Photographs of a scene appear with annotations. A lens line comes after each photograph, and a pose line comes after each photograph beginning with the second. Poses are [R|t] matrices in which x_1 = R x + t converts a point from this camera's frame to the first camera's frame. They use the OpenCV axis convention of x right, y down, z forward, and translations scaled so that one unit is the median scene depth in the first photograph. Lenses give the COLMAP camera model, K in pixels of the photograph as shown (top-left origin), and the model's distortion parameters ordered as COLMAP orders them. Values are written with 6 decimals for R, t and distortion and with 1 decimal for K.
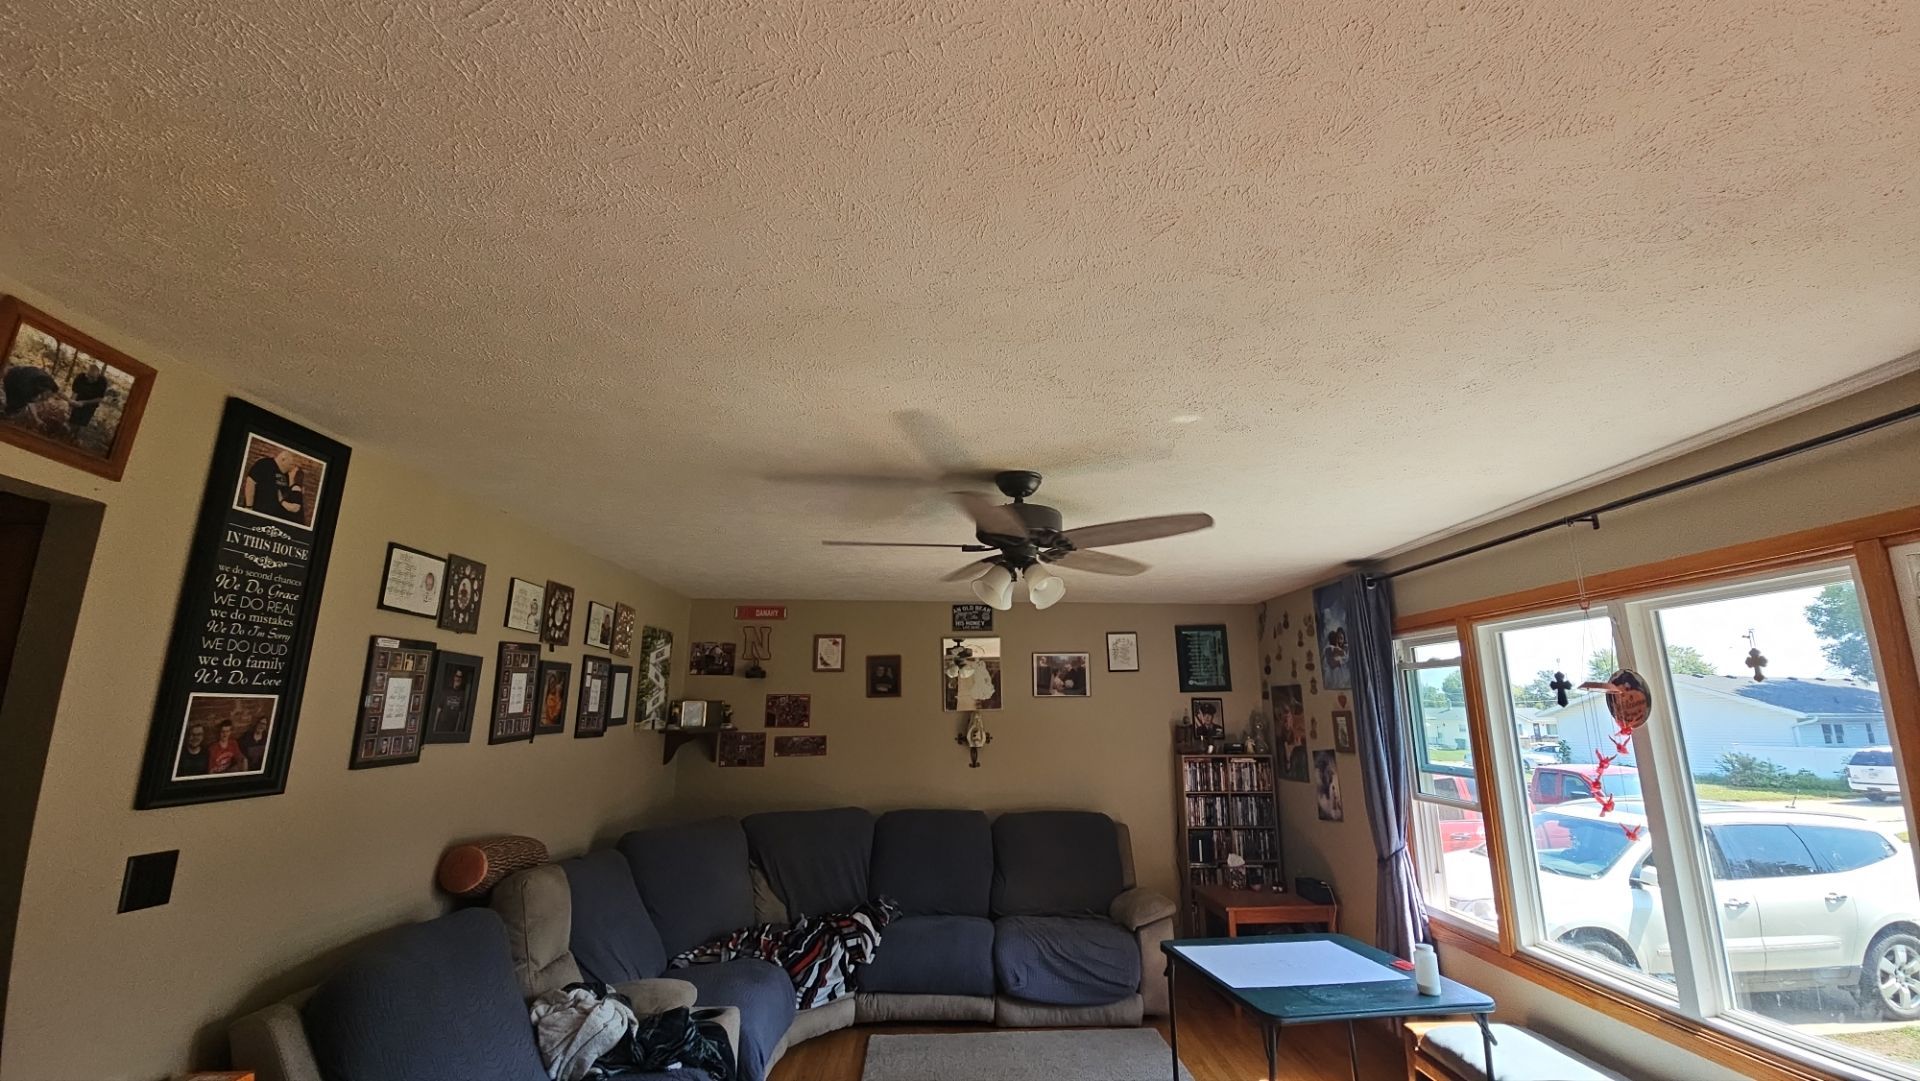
lens RADIAL K [[794.1, 0, 962.9], [0, 794.1, 529.4], [0, 0, 1]] dist [-0.000446, -0.000244]
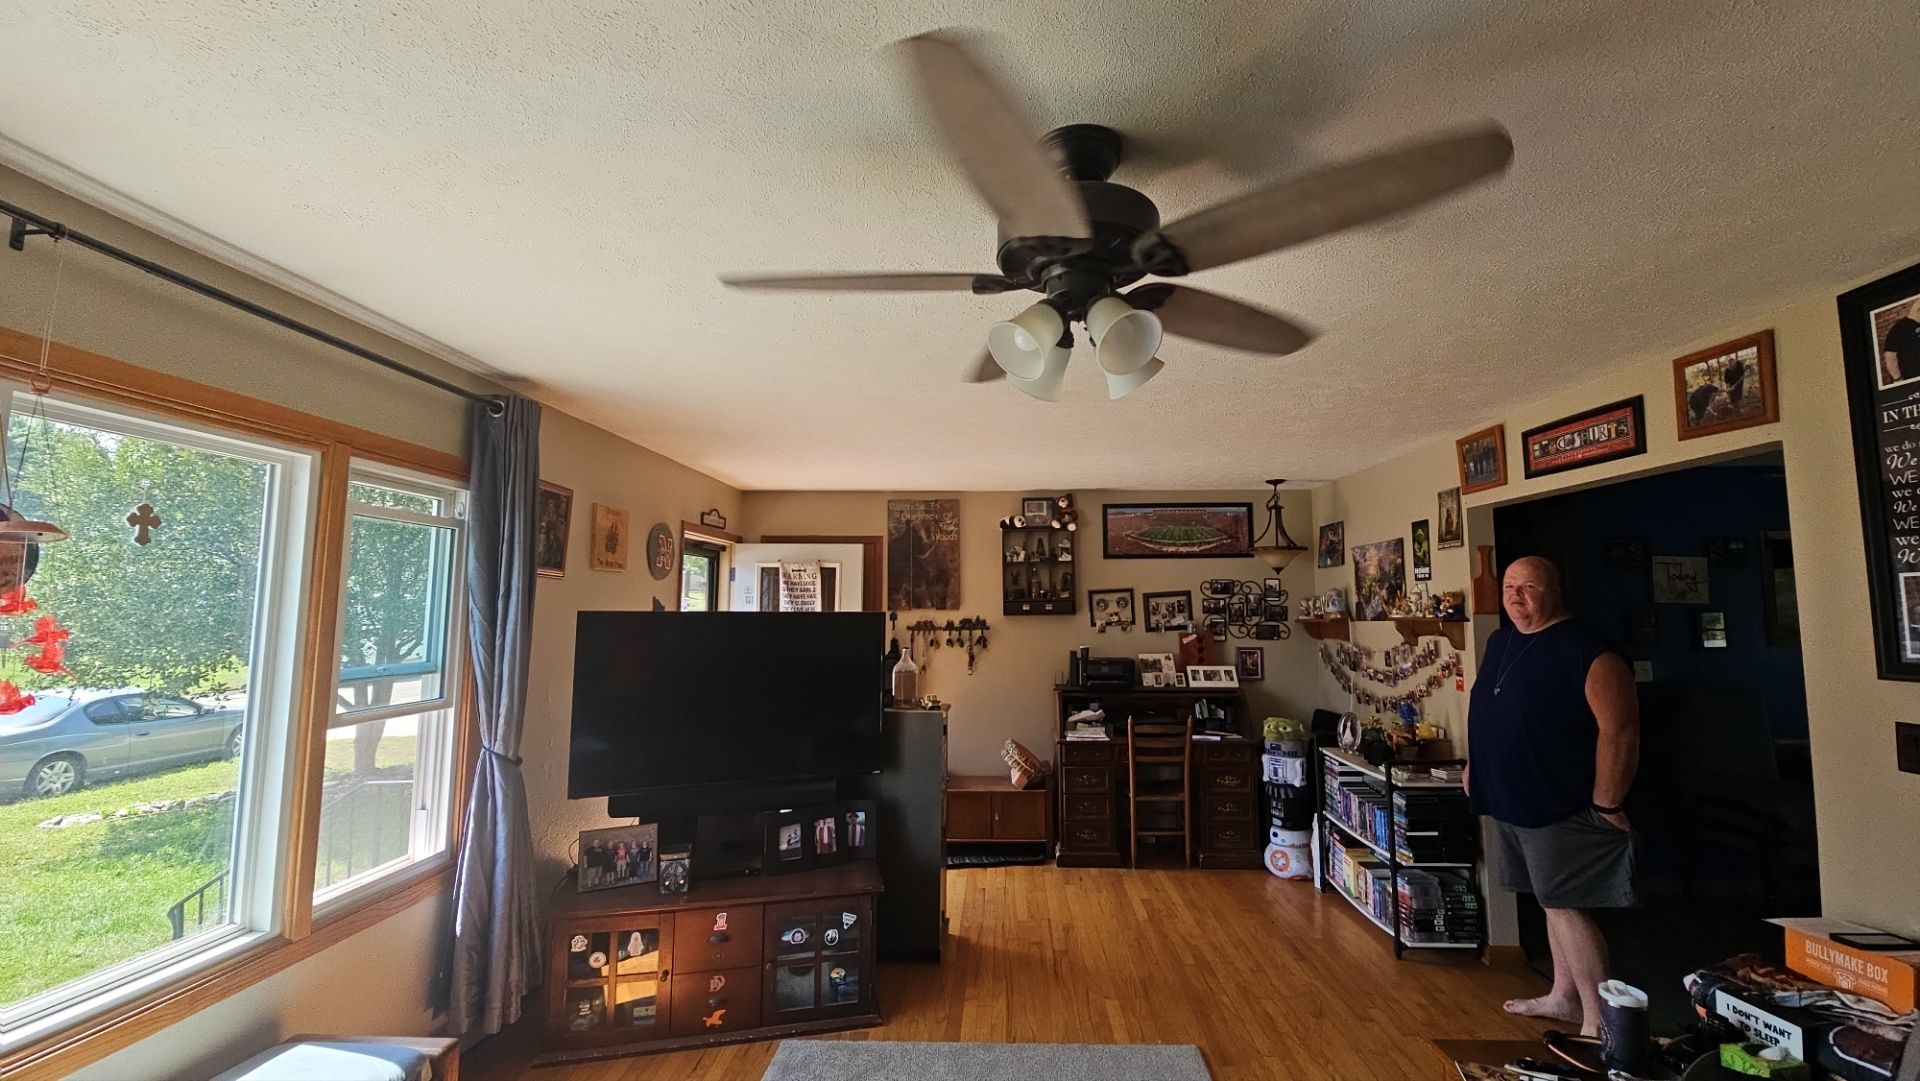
lens RADIAL K [[794.1, 0, 962.9], [0, 794.1, 529.4], [0, 0, 1]] dist [-0.000446, -0.000244]
pose [[-0.995049, 0.005904, 0.099208, 0.036027], [-0.026975, 0.944718, -0.326773, 0.147877], [-0.095652, -0.327831, -0.939881, 0.597037]]
